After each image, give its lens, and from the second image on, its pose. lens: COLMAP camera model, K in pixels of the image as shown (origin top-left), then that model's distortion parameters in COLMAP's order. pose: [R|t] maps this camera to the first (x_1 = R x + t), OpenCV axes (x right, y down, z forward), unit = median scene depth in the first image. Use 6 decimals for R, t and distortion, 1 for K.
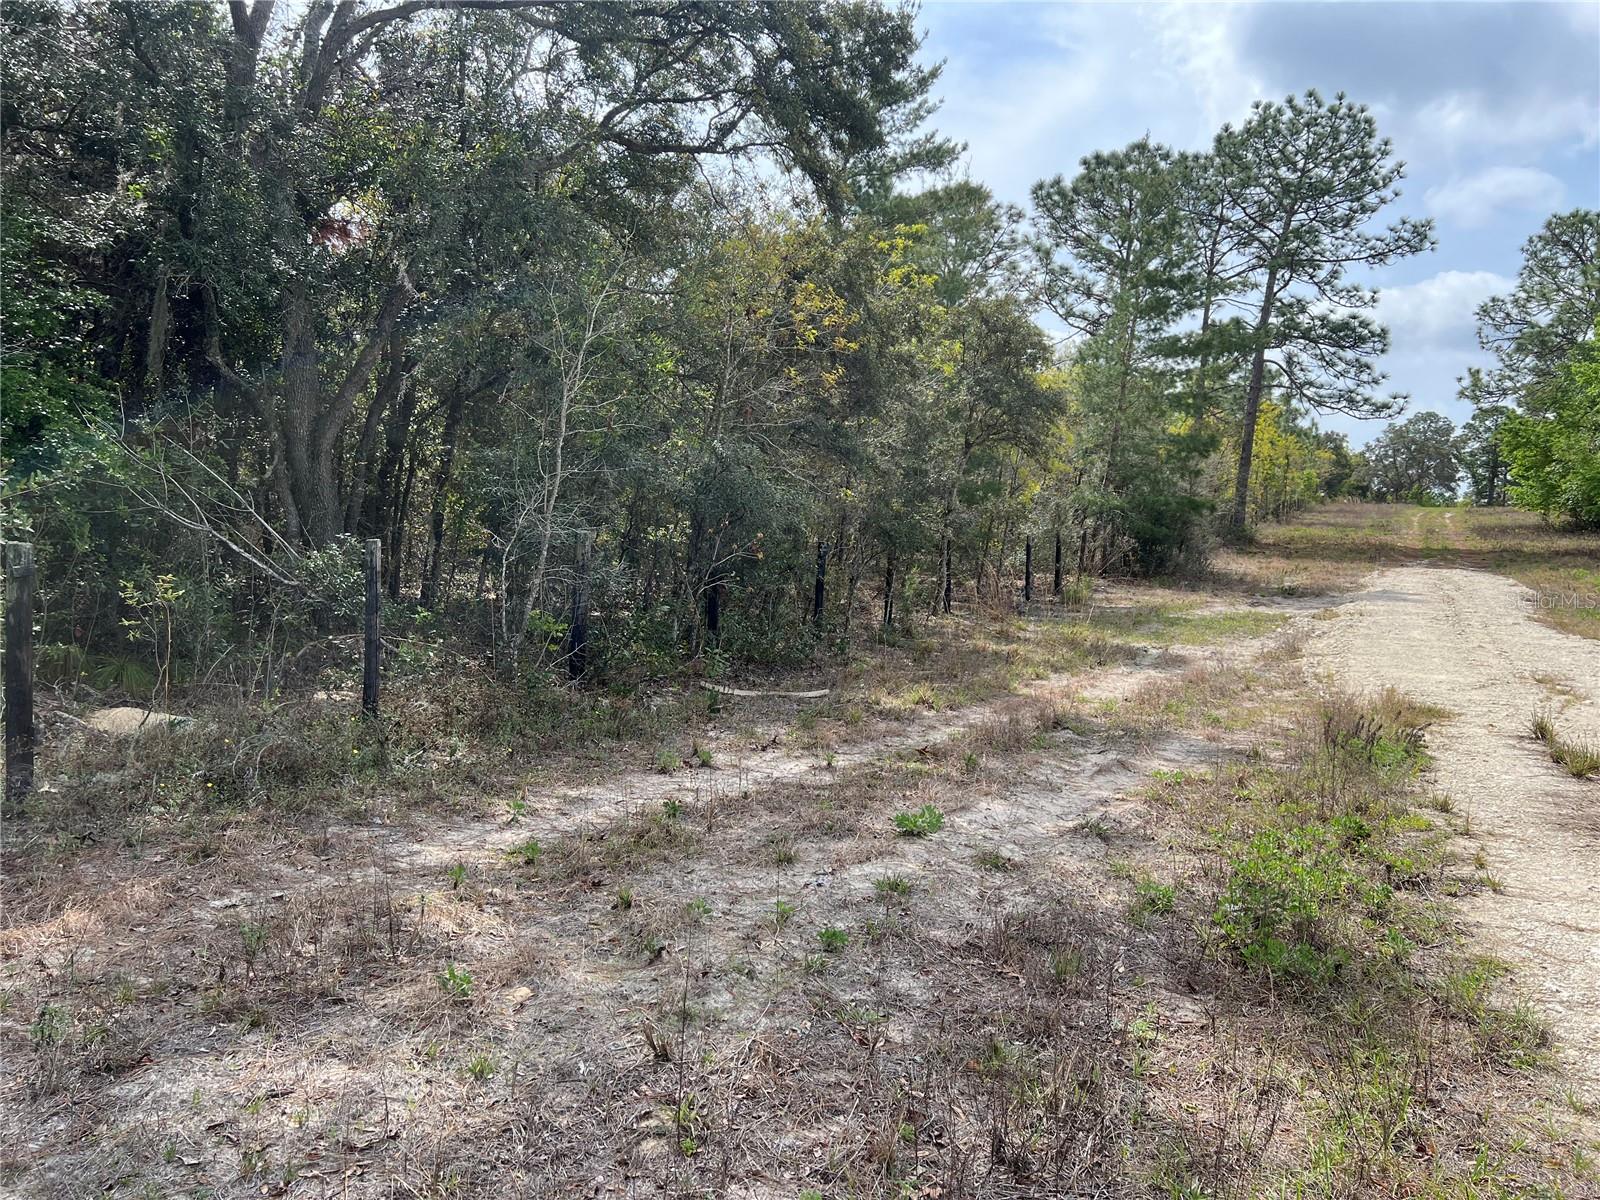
lens RADIAL K [[1214.4, 0, 817.3], [0, 1214.4, 566.6], [0, 0, 1]] dist [0.078869, -0.086855]
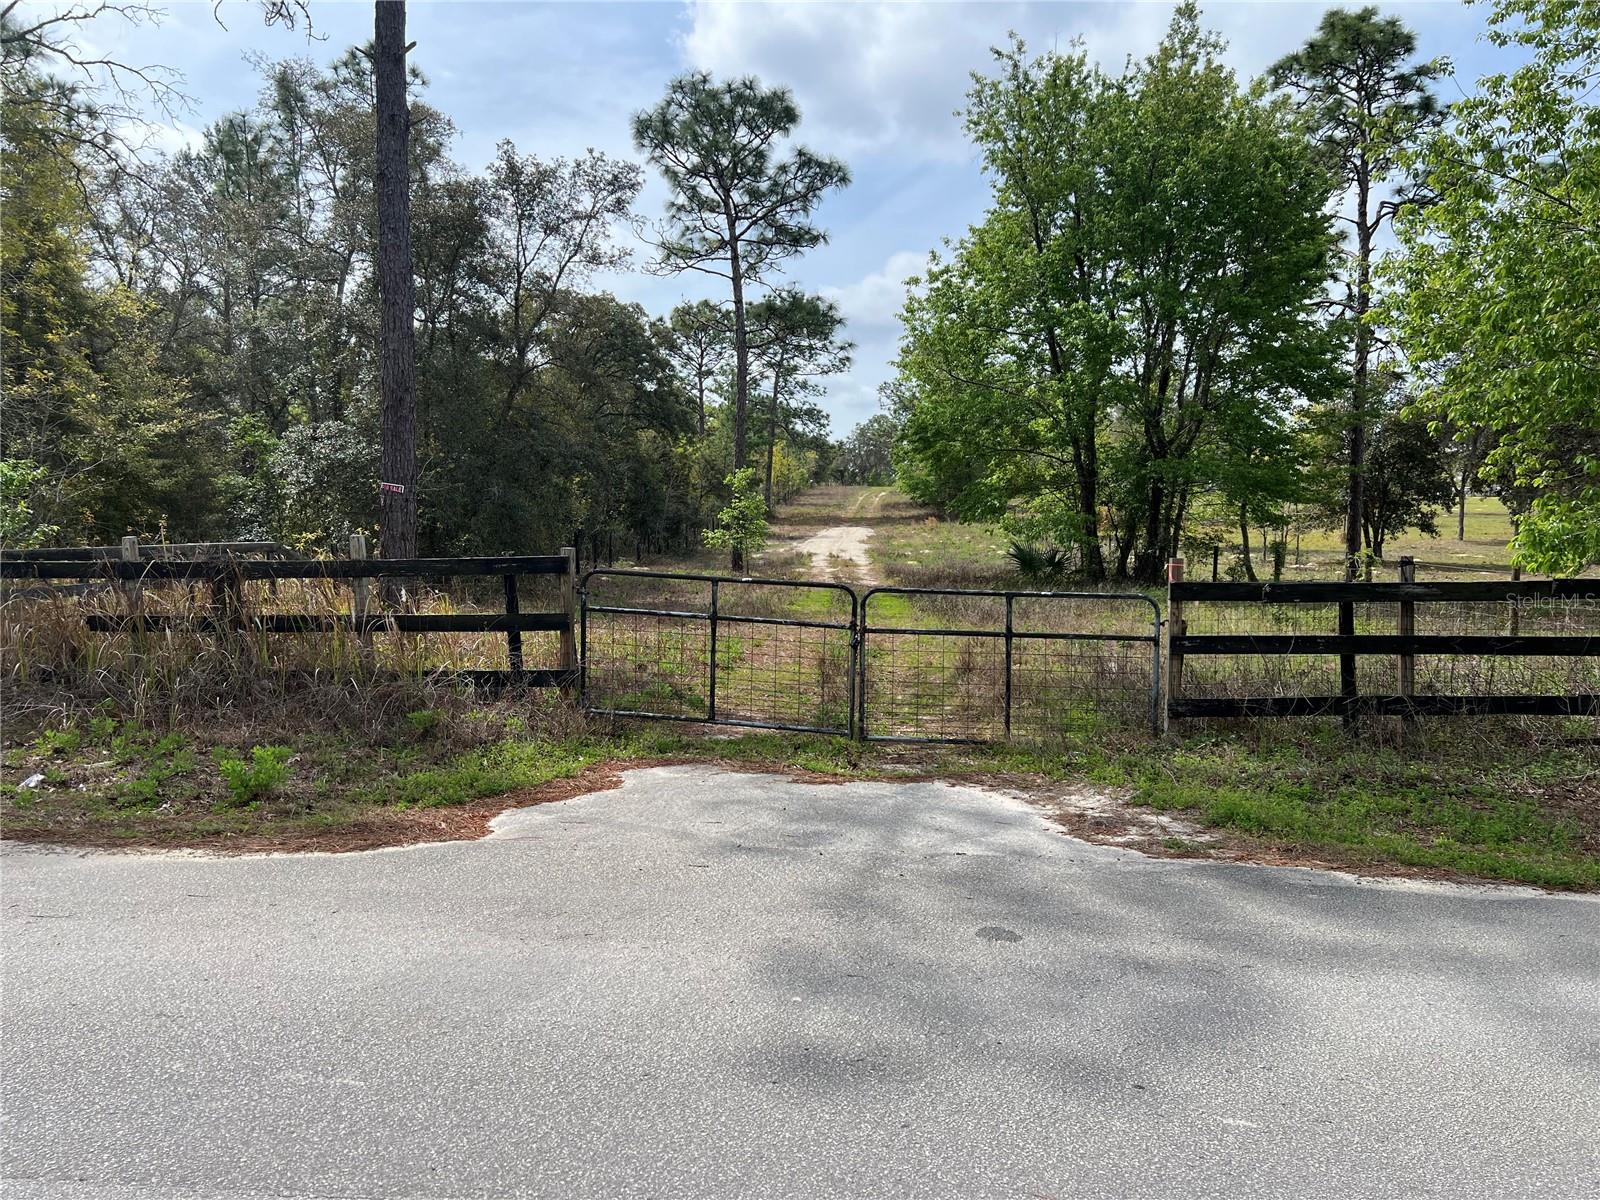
lens RADIAL K [[1199.4, 0, 800.0], [0, 1199.4, 600.0], [0, 0, 1]] dist [0.063217, -0.077841]
pose [[0.931182, -0.065710, 0.358583, -0.308645], [0.048367, 0.997194, 0.057135, 0.003780], [-0.361331, -0.035859, 0.931748, -0.819822]]
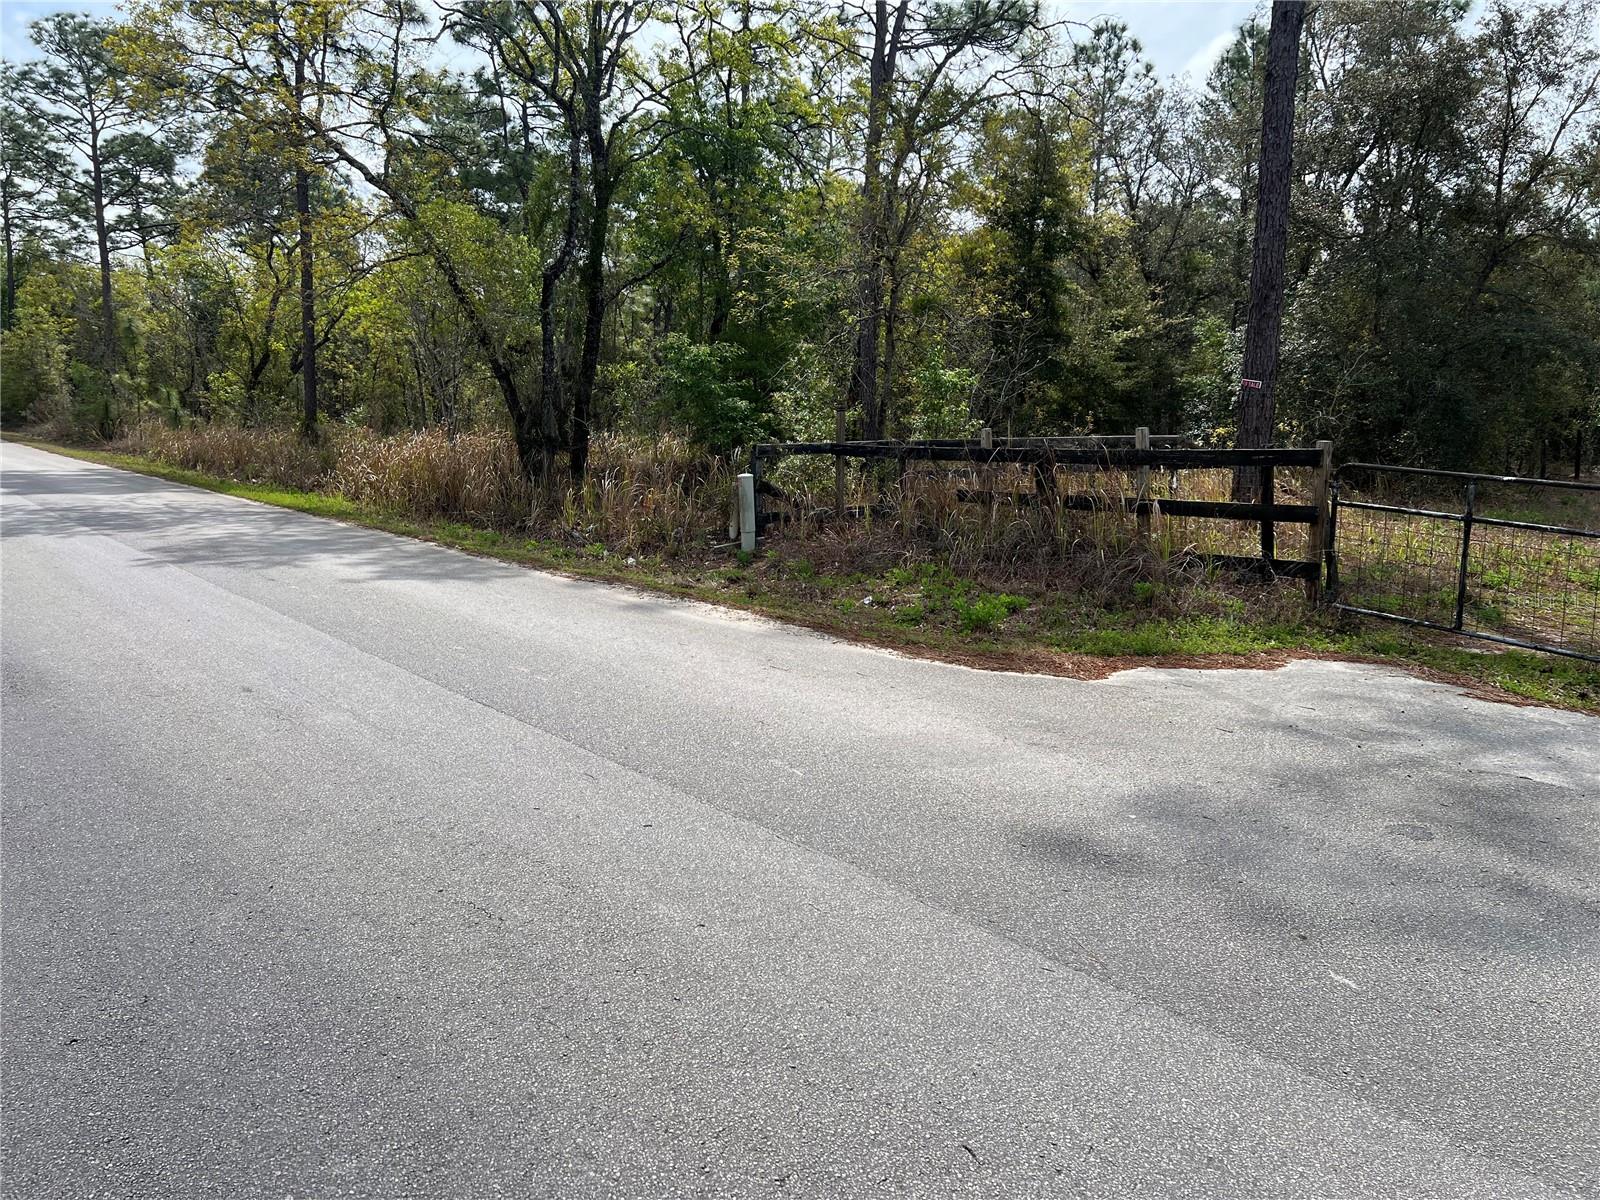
lens RADIAL K [[1199.4, 0, 800.0], [0, 1199.4, 600.0], [0, 0, 1]] dist [0.063217, -0.077841]
pose [[0.903370, 0.024965, -0.428135, -0.260536], [0.024411, 0.993692, 0.109452, 0.007028], [0.428167, -0.109327, 0.897062, -0.843070]]
